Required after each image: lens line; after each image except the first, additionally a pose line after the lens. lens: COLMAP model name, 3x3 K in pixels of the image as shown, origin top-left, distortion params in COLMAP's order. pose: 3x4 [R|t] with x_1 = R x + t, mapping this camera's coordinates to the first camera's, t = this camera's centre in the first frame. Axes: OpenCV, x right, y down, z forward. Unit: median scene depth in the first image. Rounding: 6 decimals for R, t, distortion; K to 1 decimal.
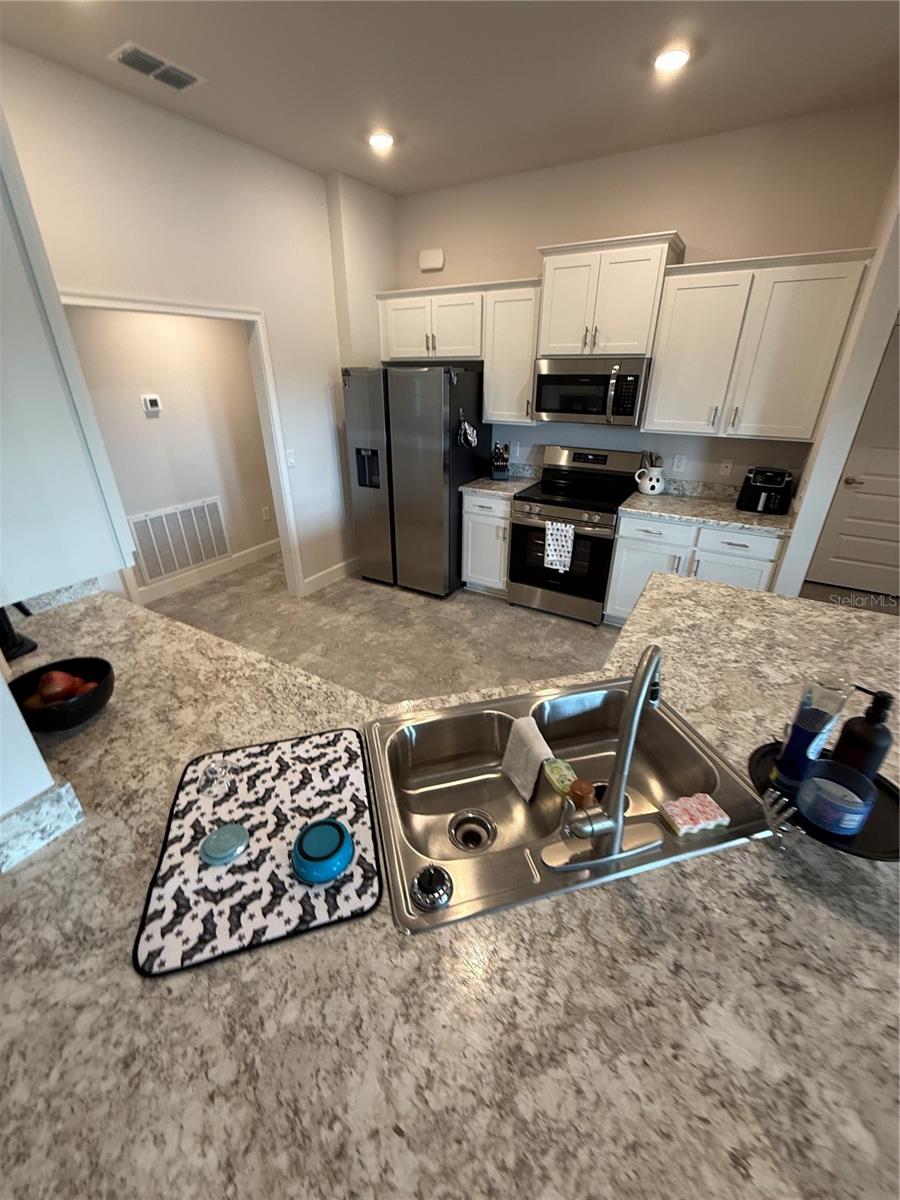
lens RADIAL K [[480.9, 0, 449.0], [0, 480.9, 599.1], [0, 0, 1]] dist [0.000526, -0.000010]
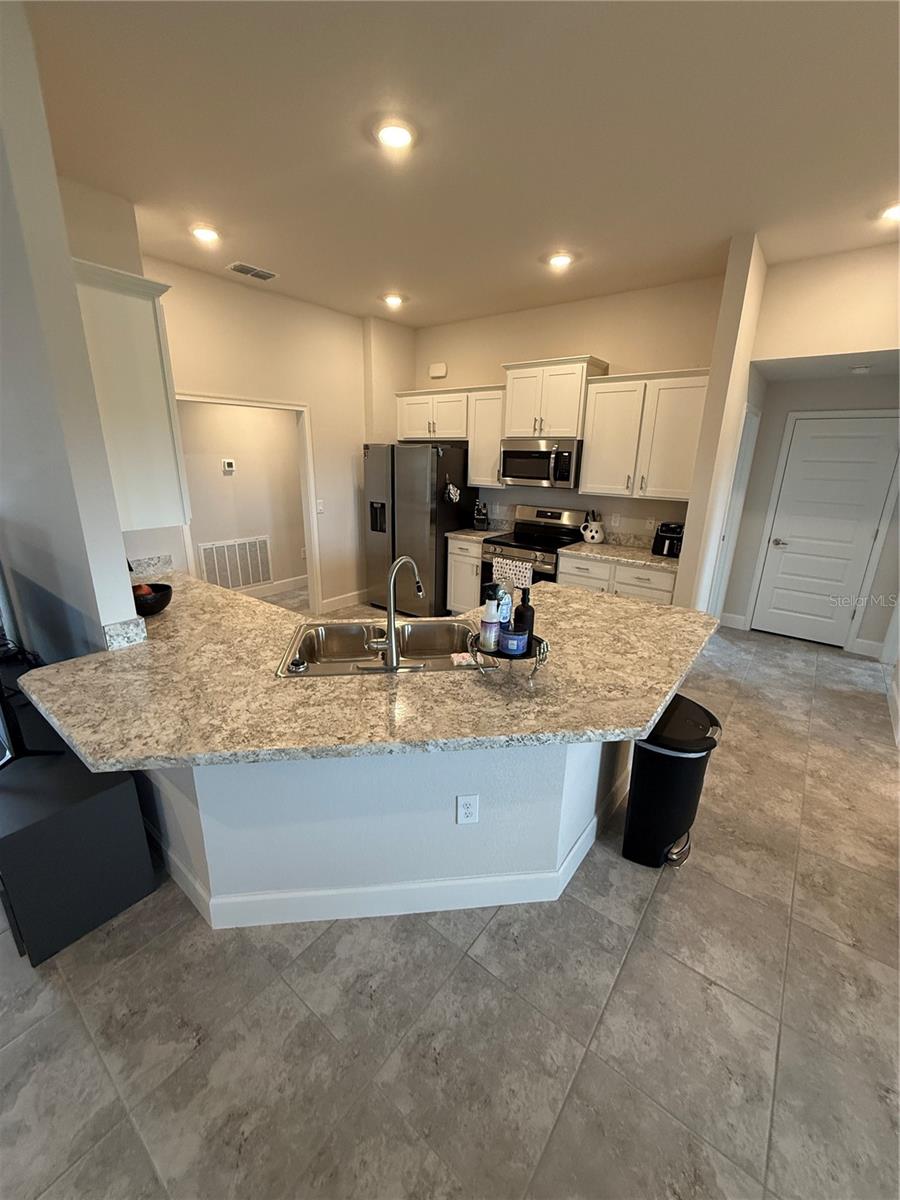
lens RADIAL K [[480.9, 0, 449.4], [0, 480.9, 598.7], [0, 0, 1]] dist [0.000526, -0.000010]
pose [[0.991916, 0.054665, -0.114514, 0.203475], [-0.071555, 0.986244, -0.149007, 0.139753], [0.104793, 0.155996, 0.982183, -0.247117]]
